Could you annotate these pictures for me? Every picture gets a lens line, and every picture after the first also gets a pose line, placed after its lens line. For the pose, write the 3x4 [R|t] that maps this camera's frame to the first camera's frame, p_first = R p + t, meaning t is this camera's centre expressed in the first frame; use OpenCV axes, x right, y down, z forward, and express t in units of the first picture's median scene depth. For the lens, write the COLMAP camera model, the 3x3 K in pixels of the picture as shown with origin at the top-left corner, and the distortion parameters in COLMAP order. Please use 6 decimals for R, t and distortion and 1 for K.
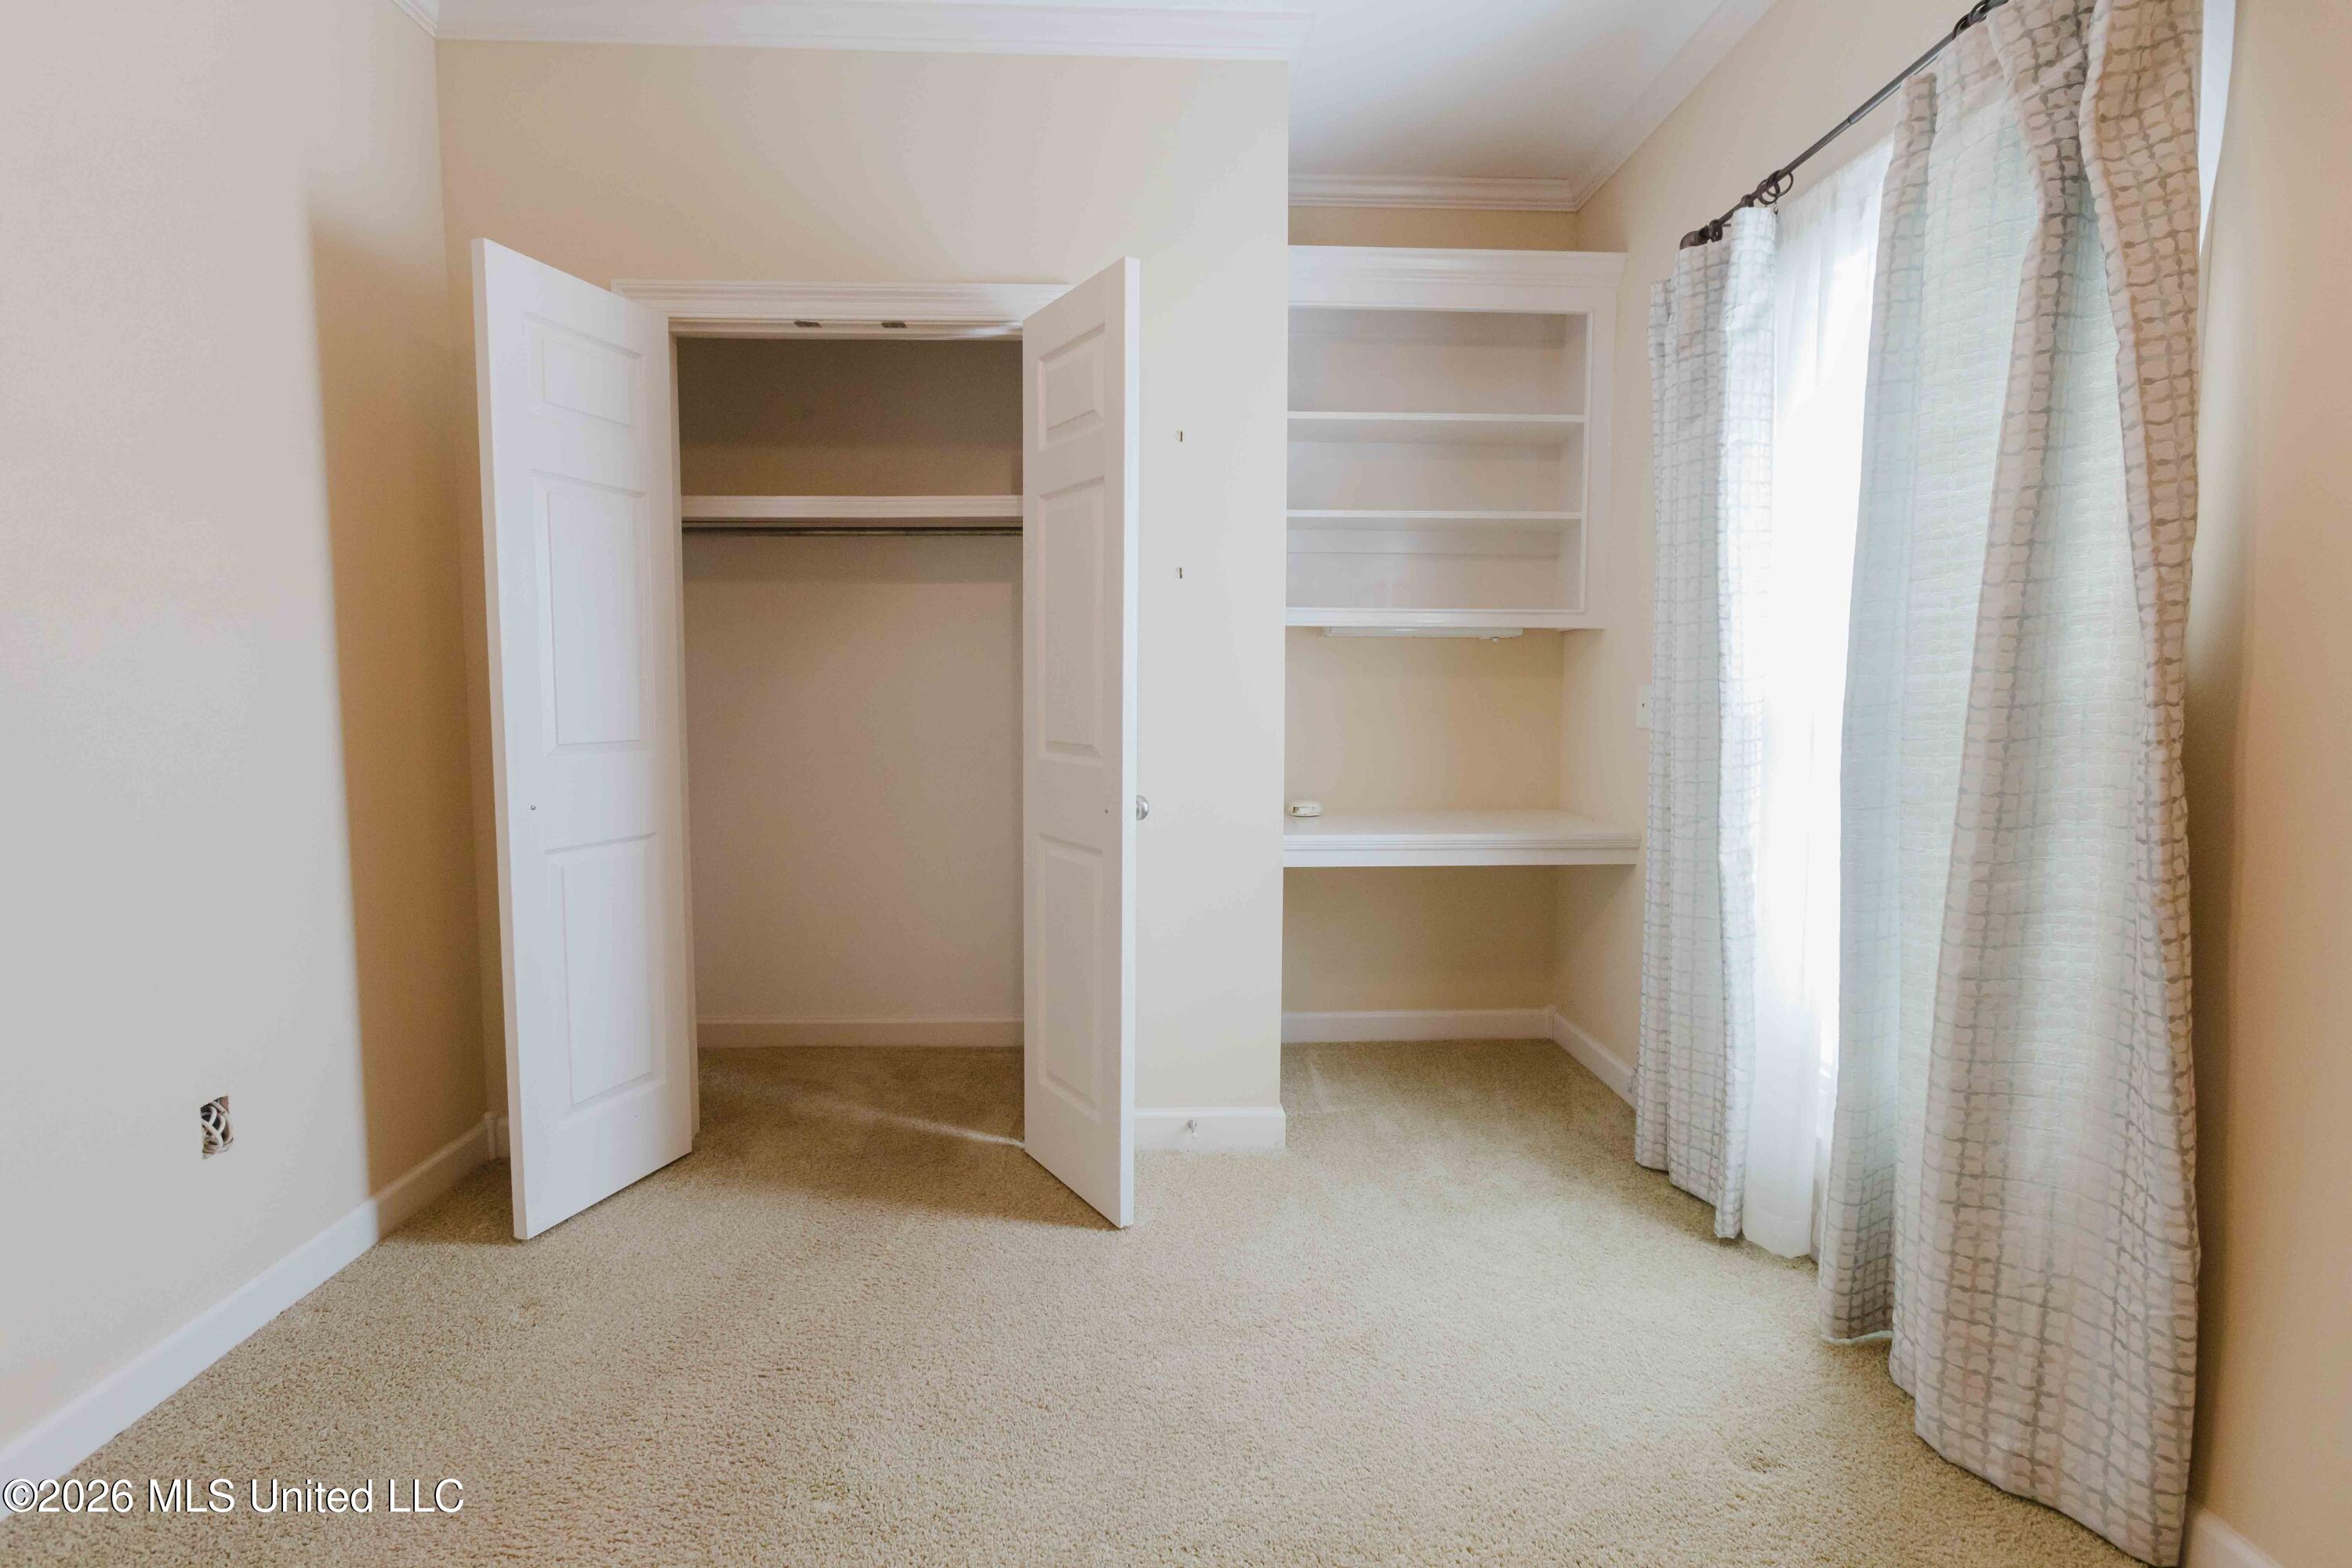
lens RADIAL K [[1076.3, 0, 1186.7], [0, 1076.3, 772.6], [0, 0, 1]] dist [0.015669, 0.000014]
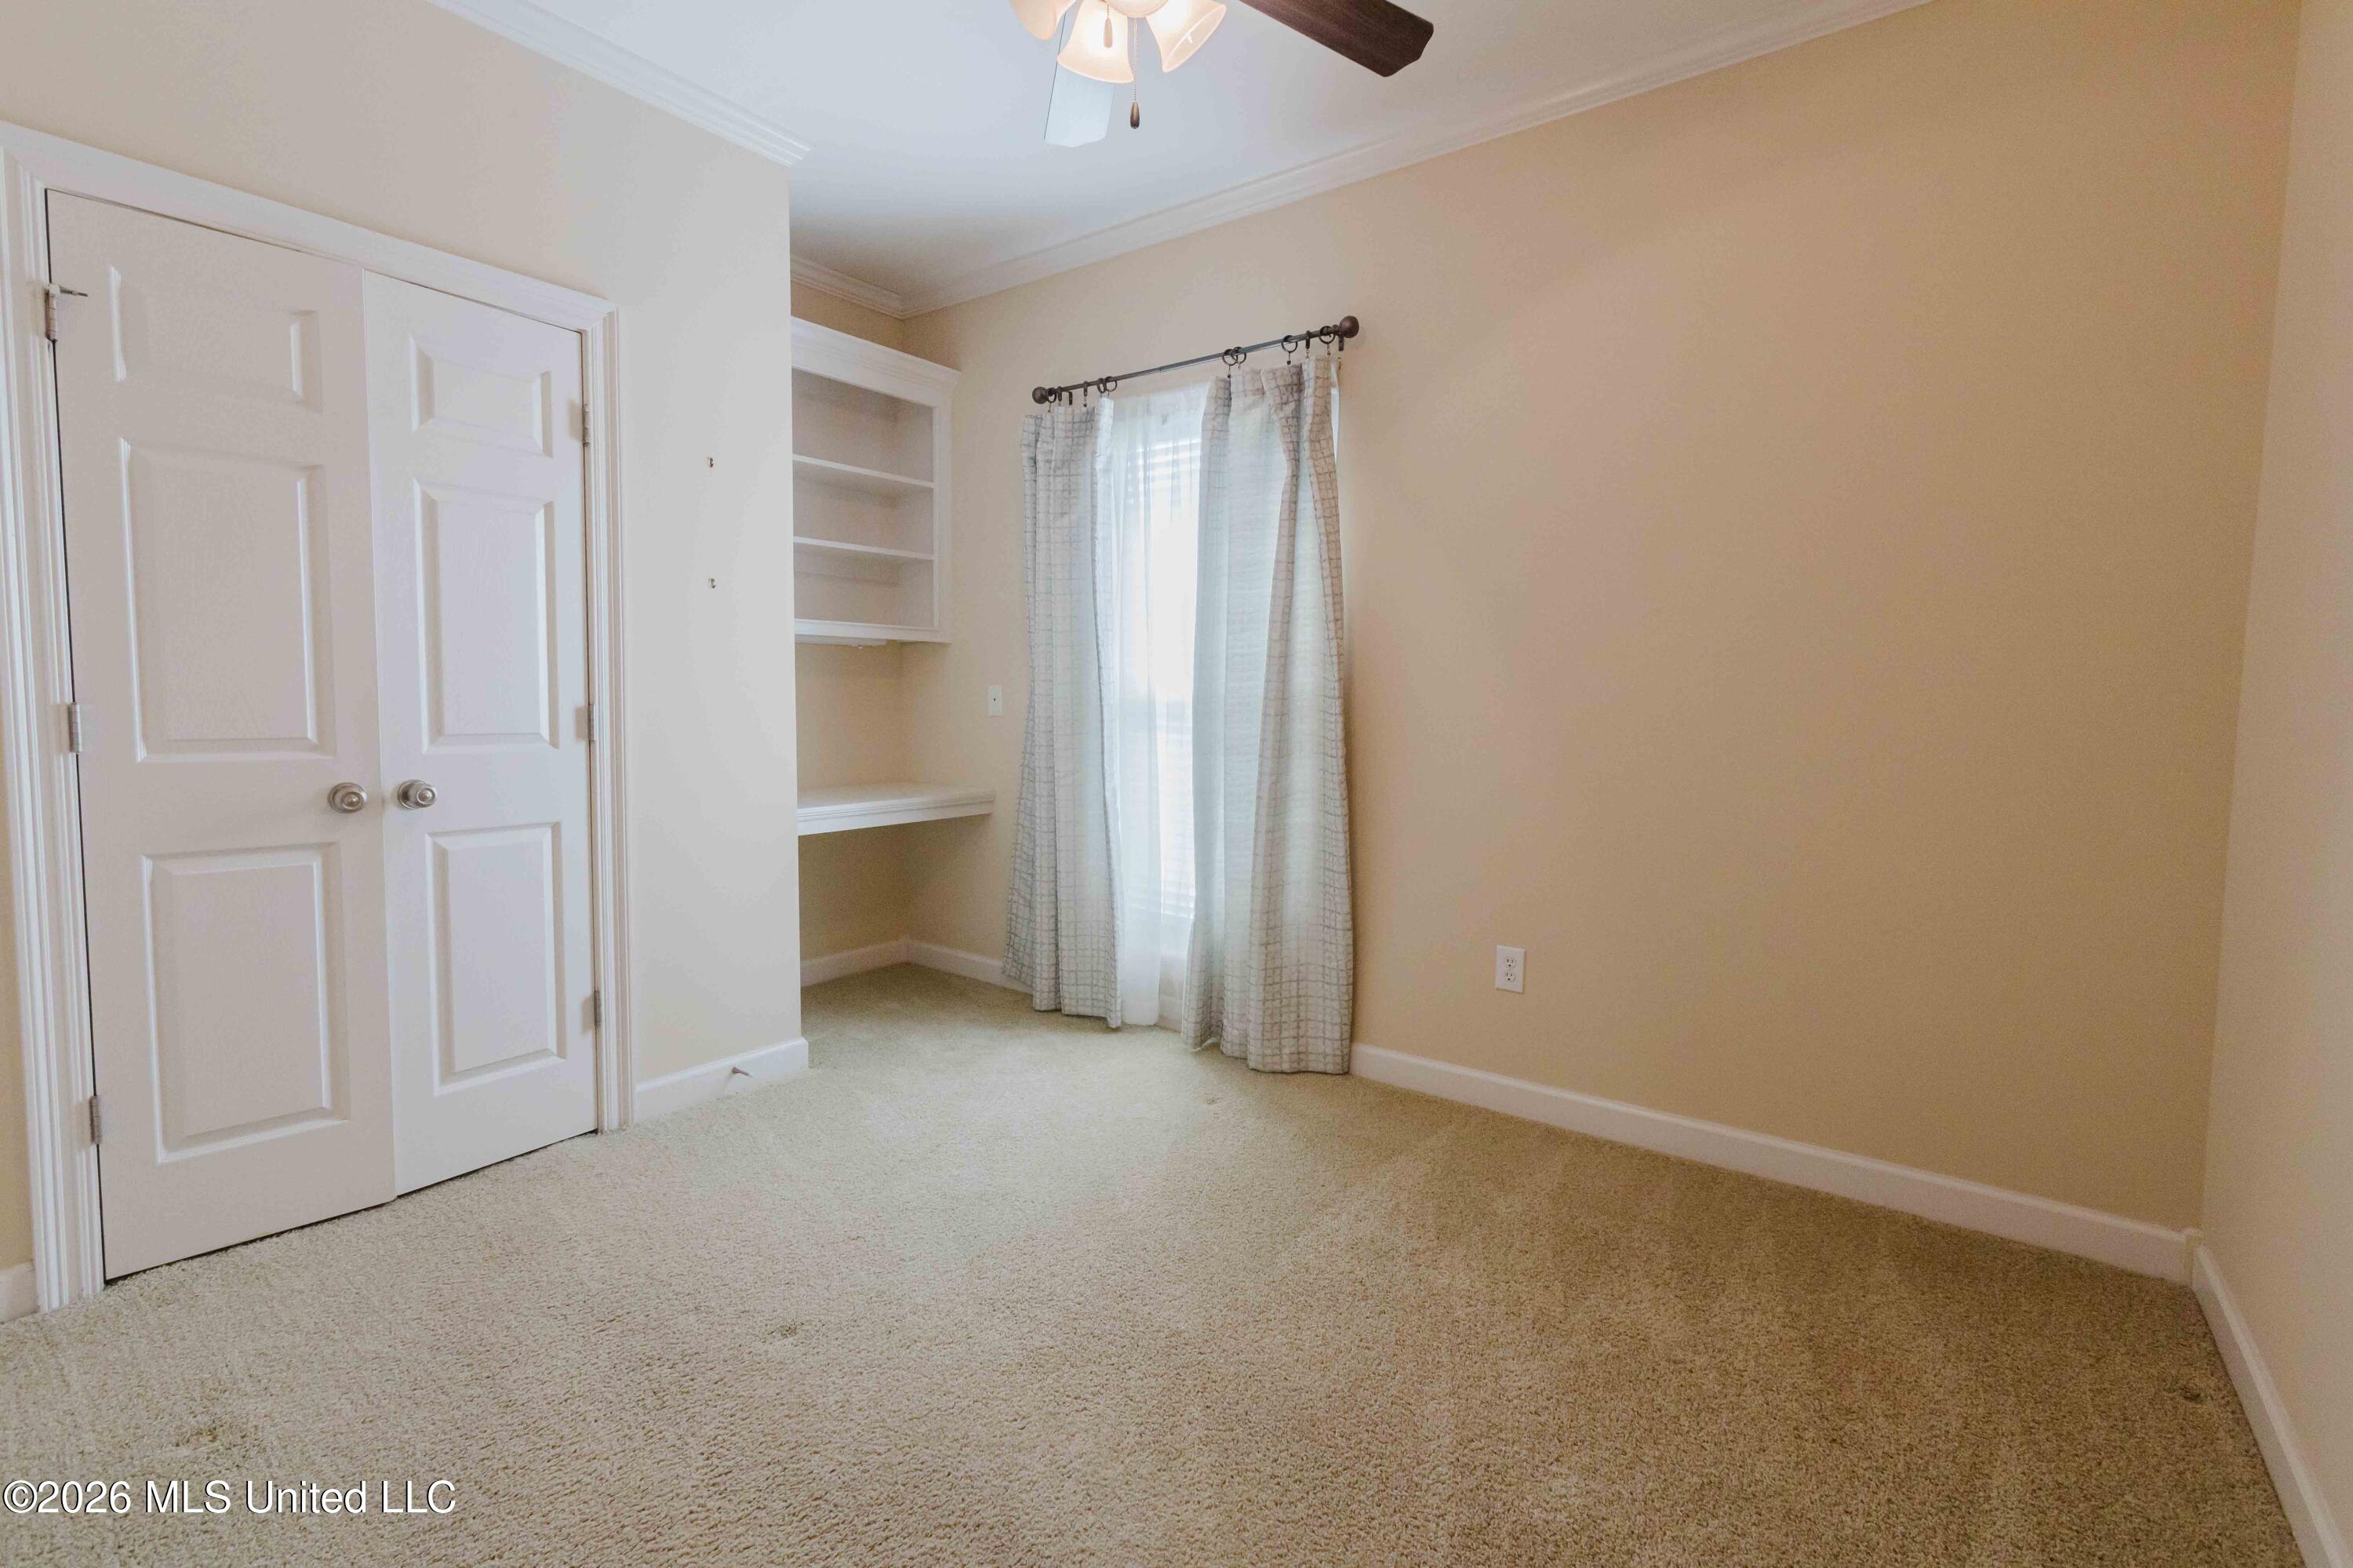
lens RADIAL K [[1141.6, 0, 1226.1], [0, 1141.6, 778.5], [0, 0, 1]] dist [0.002239, 0.000119]
pose [[0.568415, -0.057383, 0.820739, -1.063335], [0.054540, 0.997999, 0.032004, 0.015537], [-0.820932, 0.026572, 0.570407, -0.161552]]
